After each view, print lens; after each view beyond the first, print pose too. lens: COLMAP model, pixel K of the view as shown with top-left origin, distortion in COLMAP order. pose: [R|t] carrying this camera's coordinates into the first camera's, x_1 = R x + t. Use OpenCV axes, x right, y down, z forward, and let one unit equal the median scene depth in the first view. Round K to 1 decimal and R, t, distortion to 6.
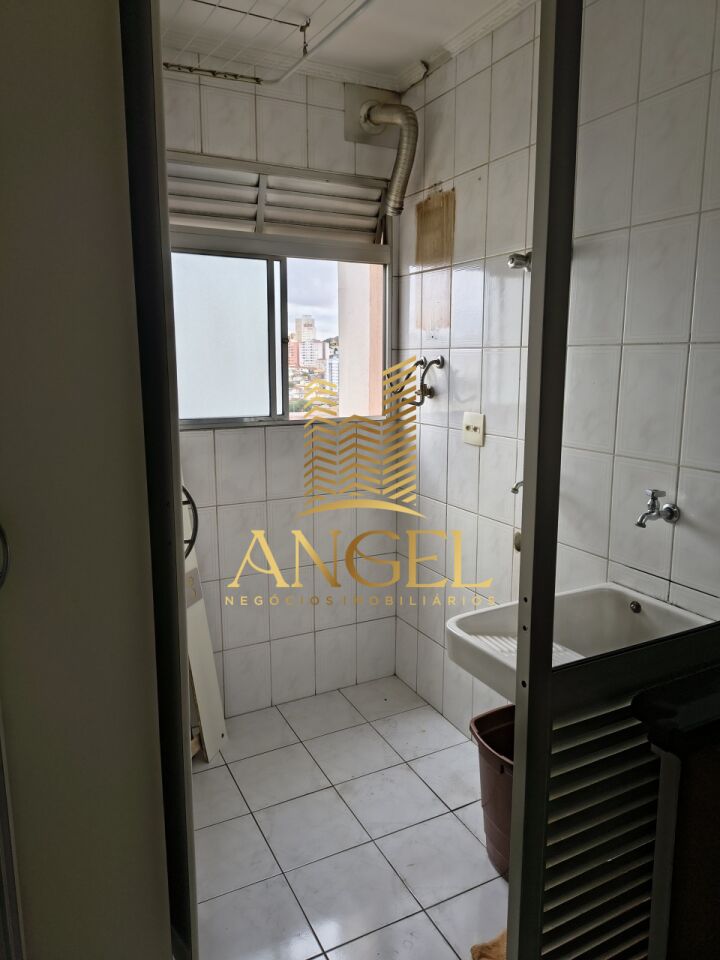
lens RADIAL K [[671.1, 0, 355.8], [0, 671.1, 484.6], [0, 0, 1]] dist [0.003698, -0.002478]
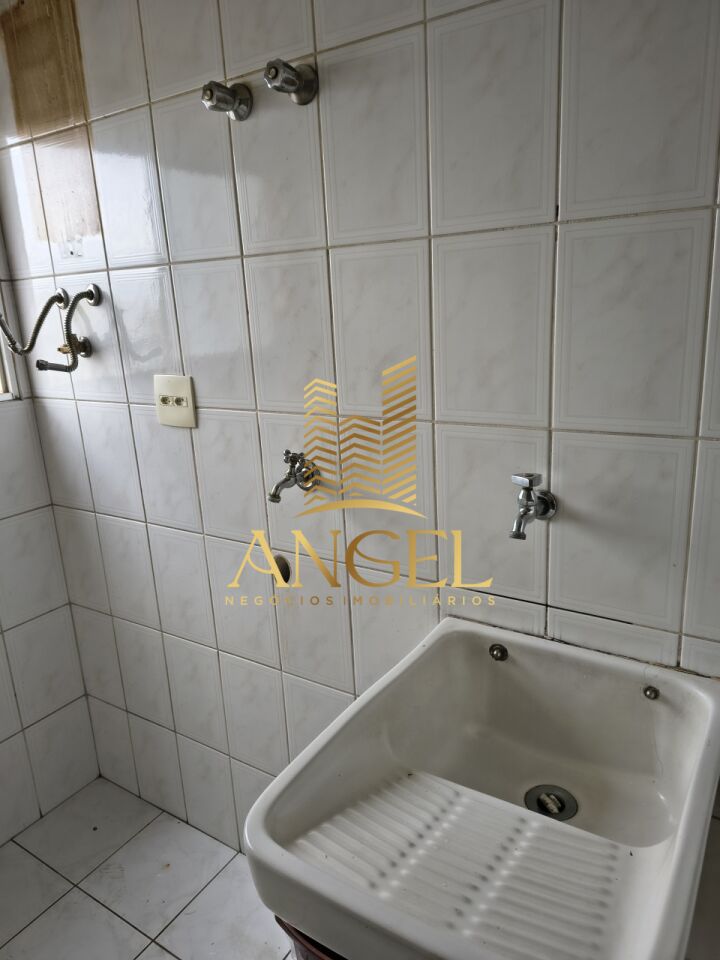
lens RADIAL K [[671.1, 0, 355.8], [0, 671.1, 484.6], [0, 0, 1]] dist [0.003698, -0.002478]
pose [[0.863337, -0.174382, 0.473540, 0.014875], [0.141873, 0.984421, 0.103859, -0.047705], [-0.484274, -0.022483, 0.874628, 0.380048]]
